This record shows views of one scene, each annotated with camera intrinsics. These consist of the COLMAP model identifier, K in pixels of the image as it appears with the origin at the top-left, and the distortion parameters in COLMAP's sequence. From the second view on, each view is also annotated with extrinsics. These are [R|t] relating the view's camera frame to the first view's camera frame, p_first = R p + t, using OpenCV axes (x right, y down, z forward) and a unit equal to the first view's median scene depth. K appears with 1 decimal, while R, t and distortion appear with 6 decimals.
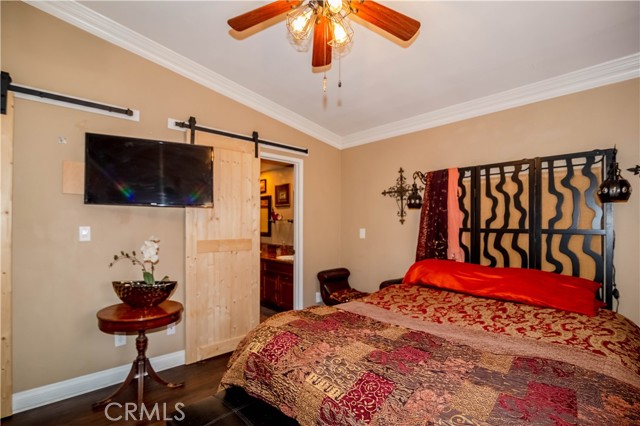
lens RADIAL K [[295.2, 0, 318.0], [0, 295.2, 216.8], [0, 0, 1]] dist [-0.018325, 0.000458]
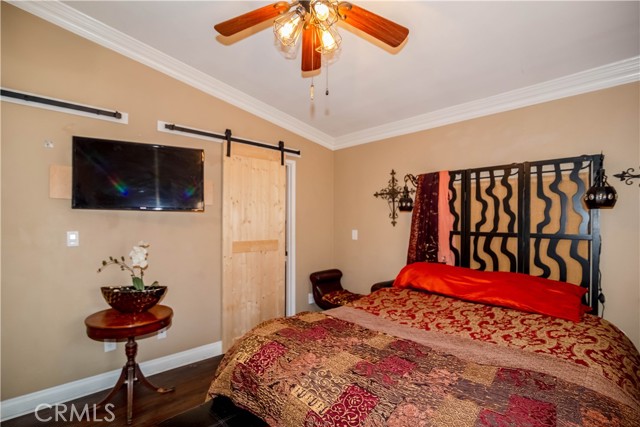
lens RADIAL K [[294.3, 0, 317.9], [0, 294.3, 215.9], [0, 0, 1]] dist [-0.018911, 0.000648]
pose [[0.999902, -0.001007, 0.013979, 0.019792], [0.000878, 0.999957, 0.009232, -0.029793], [-0.013987, -0.009219, 0.999860, 0.004414]]
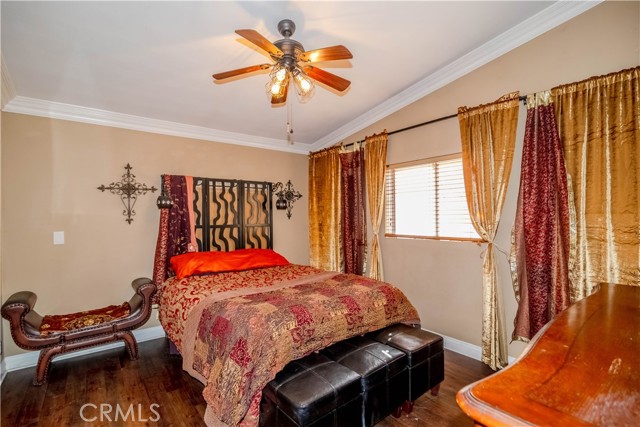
lens RADIAL K [[294.3, 0, 317.9], [0, 294.3, 215.9], [0, 0, 1]] dist [-0.018911, 0.000648]
pose [[0.077353, -0.007453, 0.996976, -0.919586], [-0.015392, 0.999844, 0.008669, -0.027447], [-0.996885, -0.016016, 0.077226, 0.496794]]
